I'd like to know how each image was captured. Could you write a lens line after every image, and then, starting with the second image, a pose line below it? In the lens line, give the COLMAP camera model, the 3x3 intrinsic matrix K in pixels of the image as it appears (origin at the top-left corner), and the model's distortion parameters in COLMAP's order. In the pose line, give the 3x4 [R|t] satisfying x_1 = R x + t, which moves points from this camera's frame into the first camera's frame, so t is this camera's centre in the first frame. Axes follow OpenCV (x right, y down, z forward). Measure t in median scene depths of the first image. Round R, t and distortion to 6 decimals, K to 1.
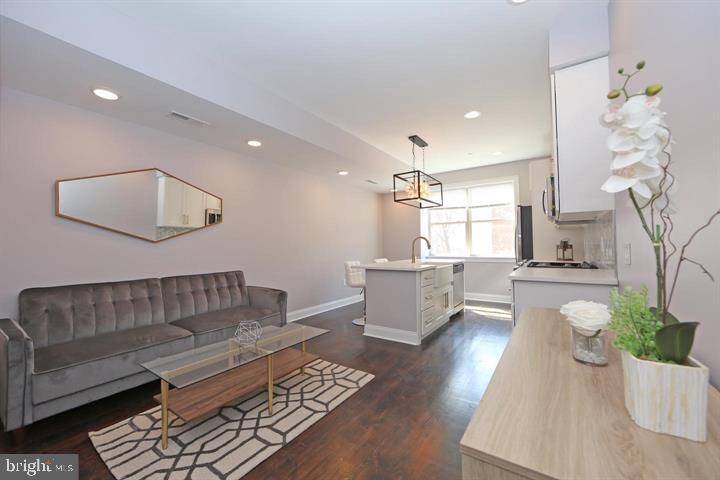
lens RADIAL K [[289.5, 0, 358.7], [0, 289.5, 240.0], [0, 0, 1]] dist [0.003602, 0.000479]
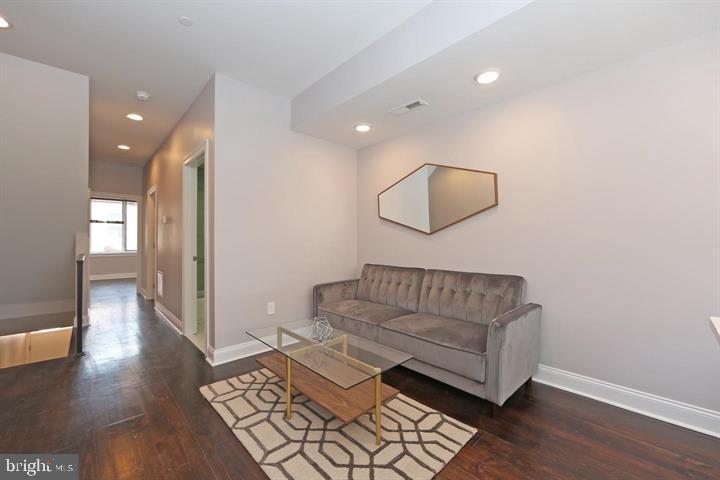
lens RADIAL K [[289.5, 0, 340.5], [0, 289.5, 240.6], [0, 0, 1]] dist [0.003602, 0.000479]
pose [[-0.227533, 0.004699, -0.973759, 0.484613], [0.010442, 0.999943, 0.002386, 0.031313], [0.973714, -0.009625, -0.227569, 1.206602]]
